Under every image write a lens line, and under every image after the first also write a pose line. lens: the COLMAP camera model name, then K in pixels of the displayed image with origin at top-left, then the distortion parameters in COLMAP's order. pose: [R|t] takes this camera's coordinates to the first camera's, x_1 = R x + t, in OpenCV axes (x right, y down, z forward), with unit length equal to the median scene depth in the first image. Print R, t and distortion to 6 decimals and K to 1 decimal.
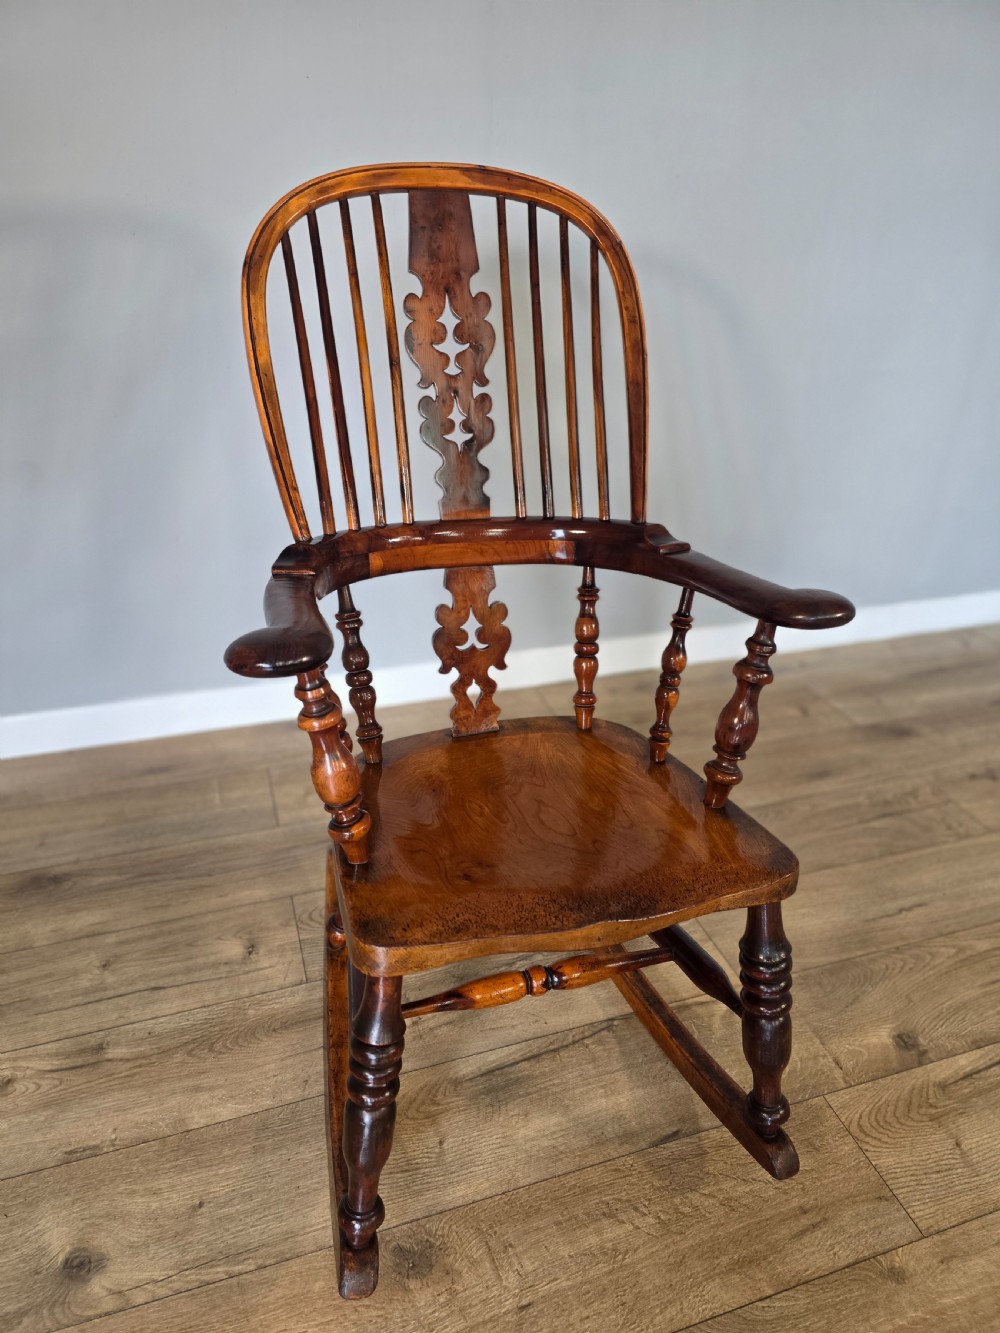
lens RADIAL K [[903.0, 0, 494.8], [0, 903.0, 663.3], [0, 0, 1]] dist [0.055597, -0.056135]
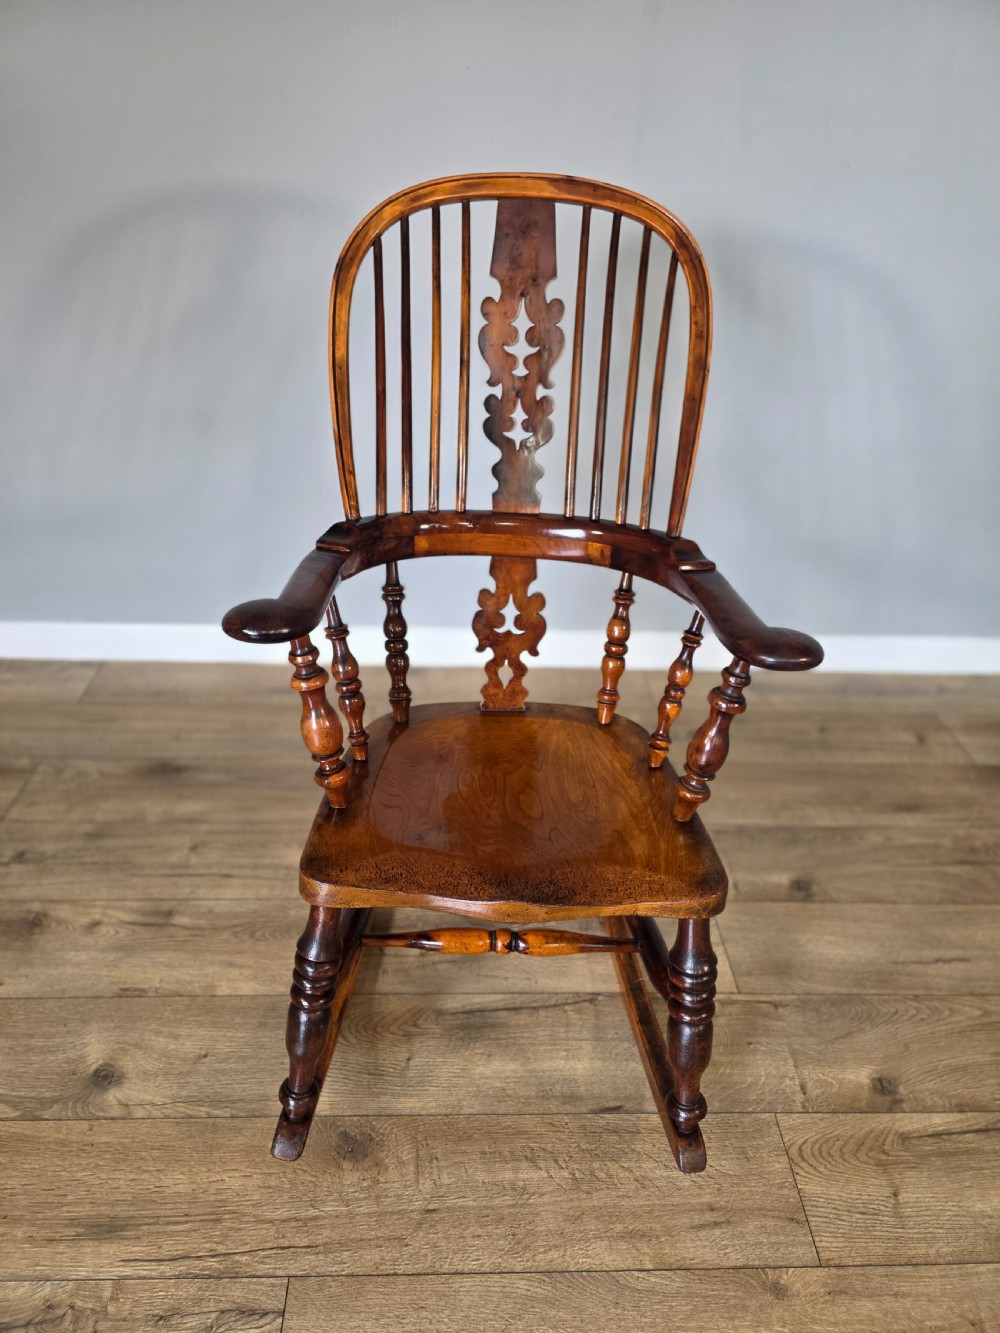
lens RADIAL K [[905.0, 0, 497.8], [0, 905.0, 668.2], [0, 0, 1]] dist [0.058090, -0.061669]
pose [[0.959335, 0.156271, -0.235064, 0.236033], [-0.141182, 0.986761, 0.079811, -0.062296], [0.244425, -0.043379, 0.968698, -0.054743]]
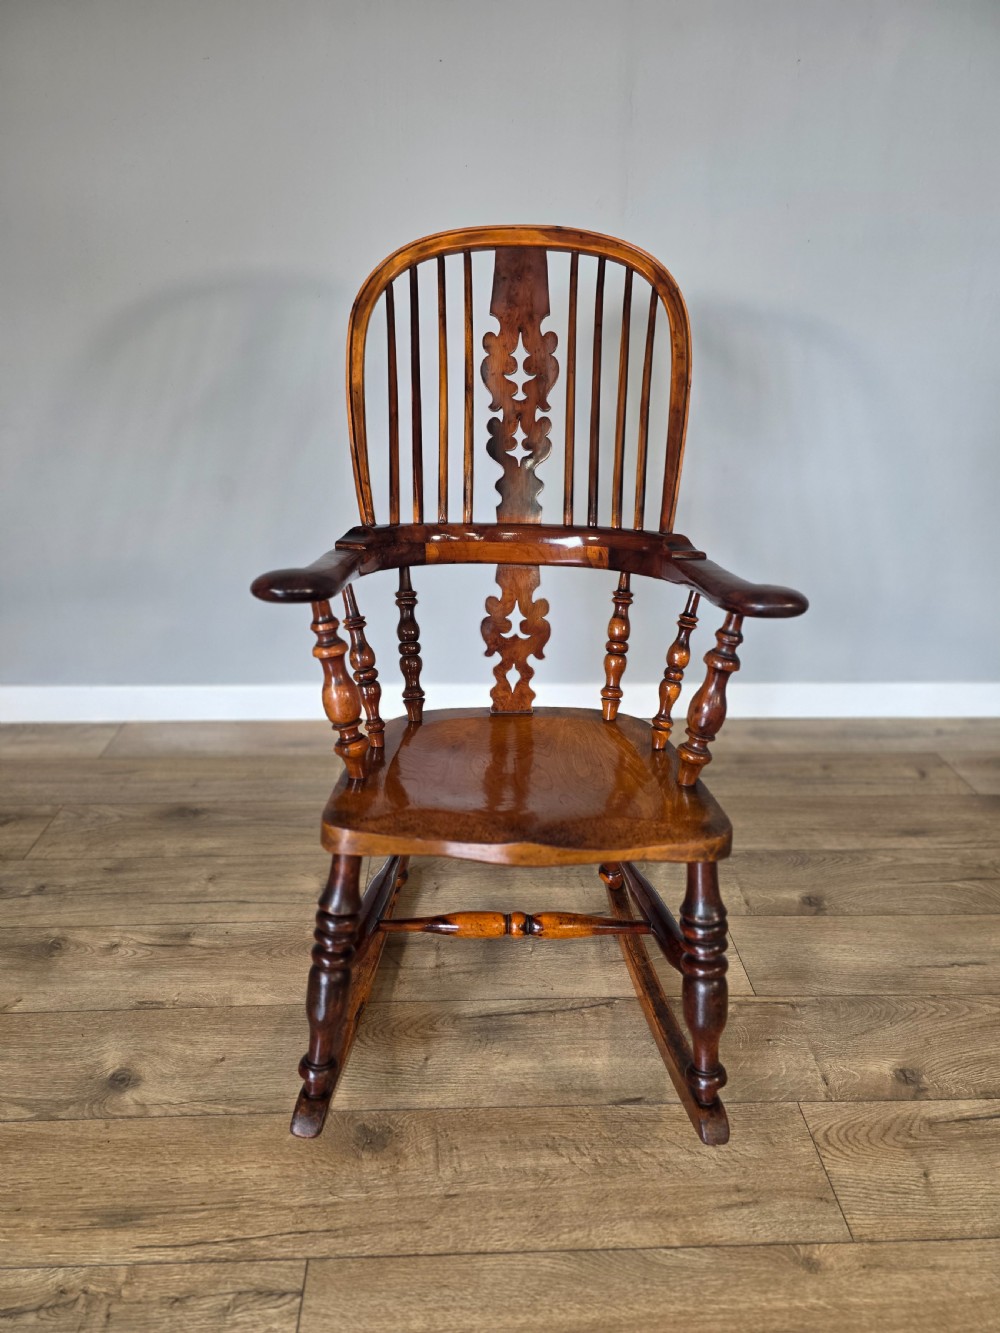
lens RADIAL K [[900.2, 0, 498.8], [0, 900.2, 679.1], [0, 0, 1]] dist [0.064950, -0.065937]
pose [[0.960978, 0.098877, -0.258350, 0.268992], [-0.116788, 0.991639, -0.054888, 0.106984], [0.250763, 0.082918, 0.964491, -0.104537]]
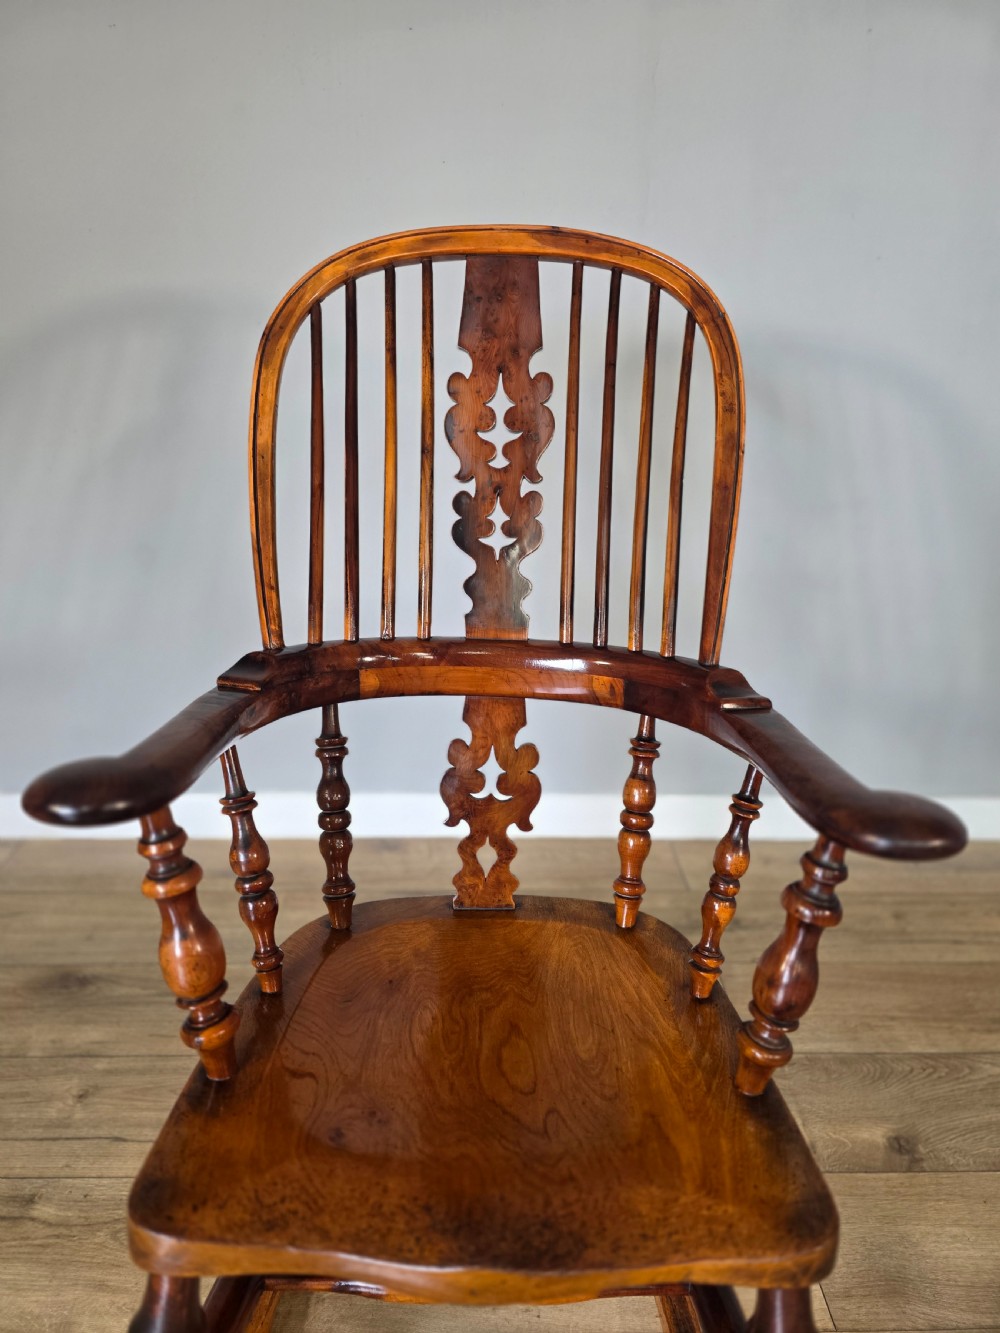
lens RADIAL K [[900.9, 0, 500.0], [0, 900.9, 666.5], [0, 0, 1]] dist [0.058049, -0.061044]
pose [[0.957166, 0.097283, -0.272708, 0.200347], [-0.127744, 0.987128, -0.096226, -0.060183], [0.259836, 0.126941, 0.957273, 0.236529]]
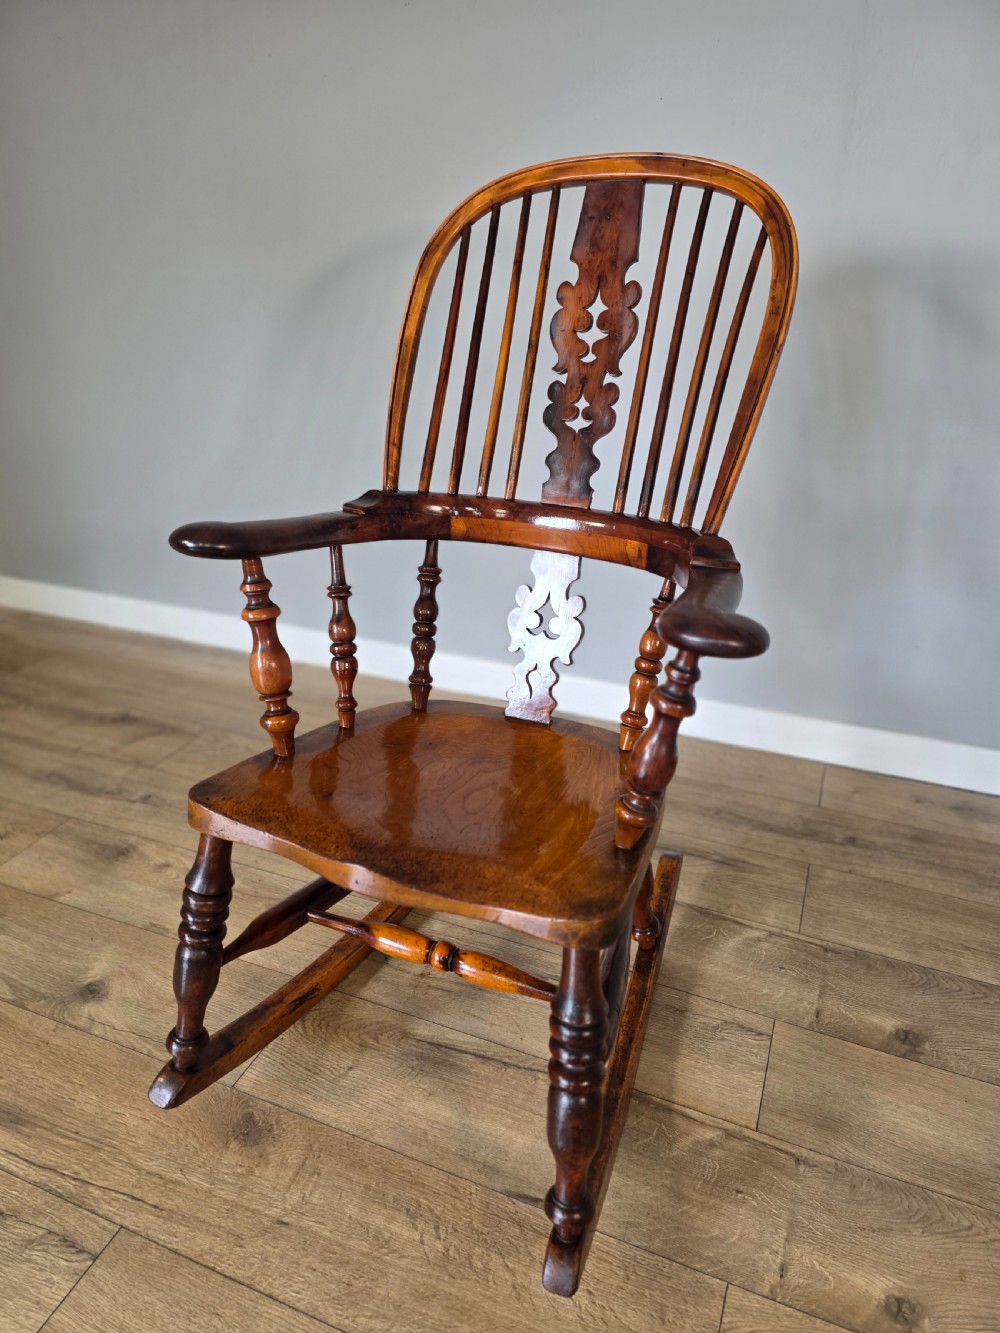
lens RADIAL K [[896.9, 0, 500.8], [0, 896.9, 676.2], [0, 0, 1]] dist [0.062242, -0.062036]
pose [[0.760090, 0.256696, -0.596967, 0.572283], [-0.290360, 0.956022, 0.041388, -0.000457], [0.581338, 0.141877, 0.801197, 0.197470]]
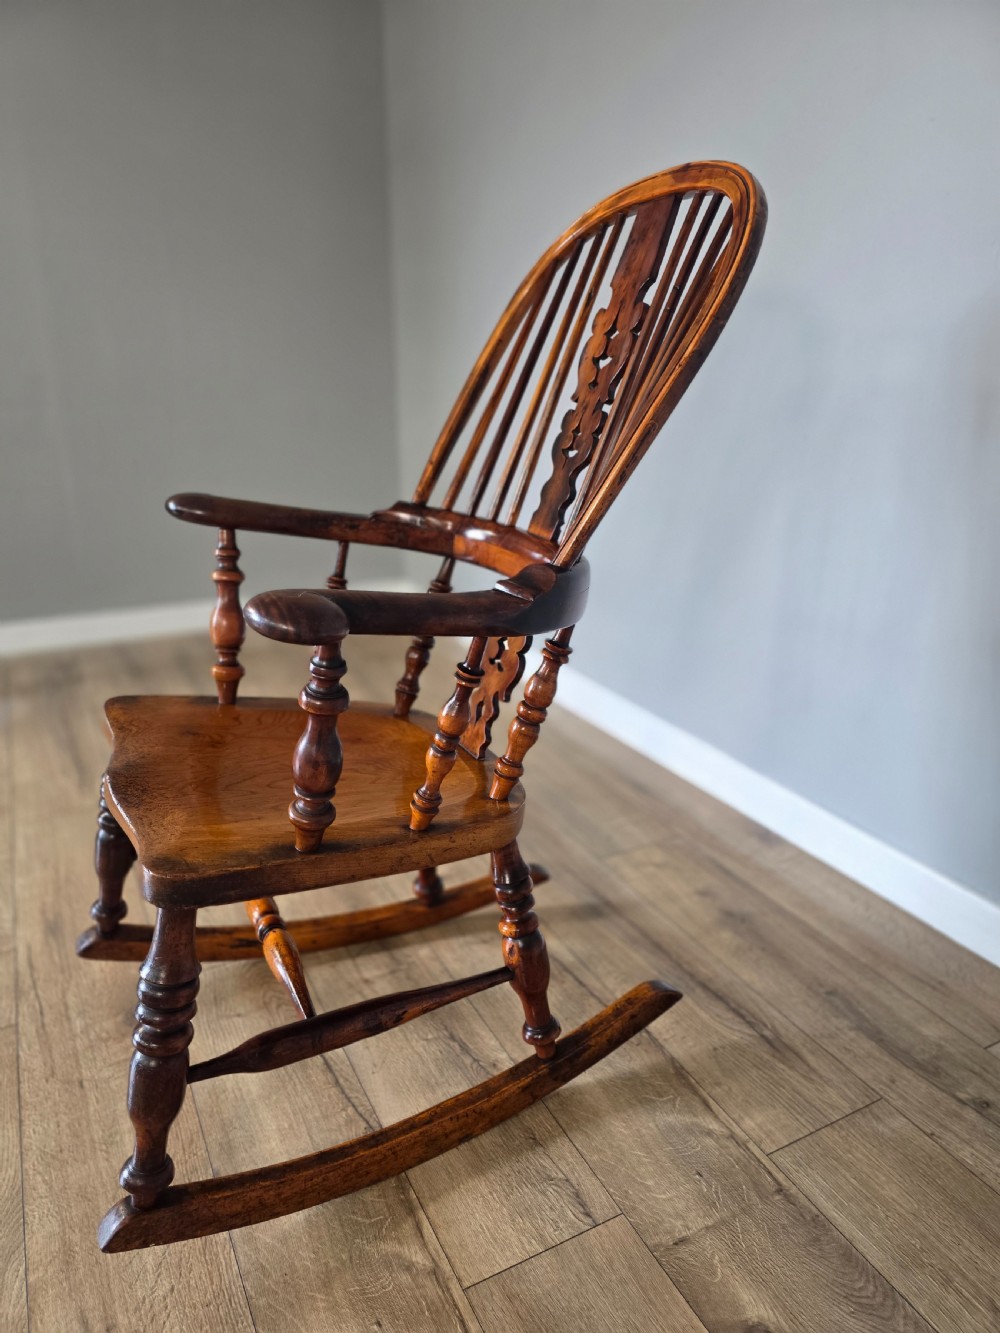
lens RADIAL K [[899.5, 0, 494.6], [0, 899.5, 679.5], [0, 0, 1]] dist [0.049361, -0.051989]
pose [[0.157309, 0.299021, -0.941191, 0.911390], [-0.465491, 0.862992, 0.196375, -0.198870], [0.870960, 0.407225, 0.274948, 0.787361]]
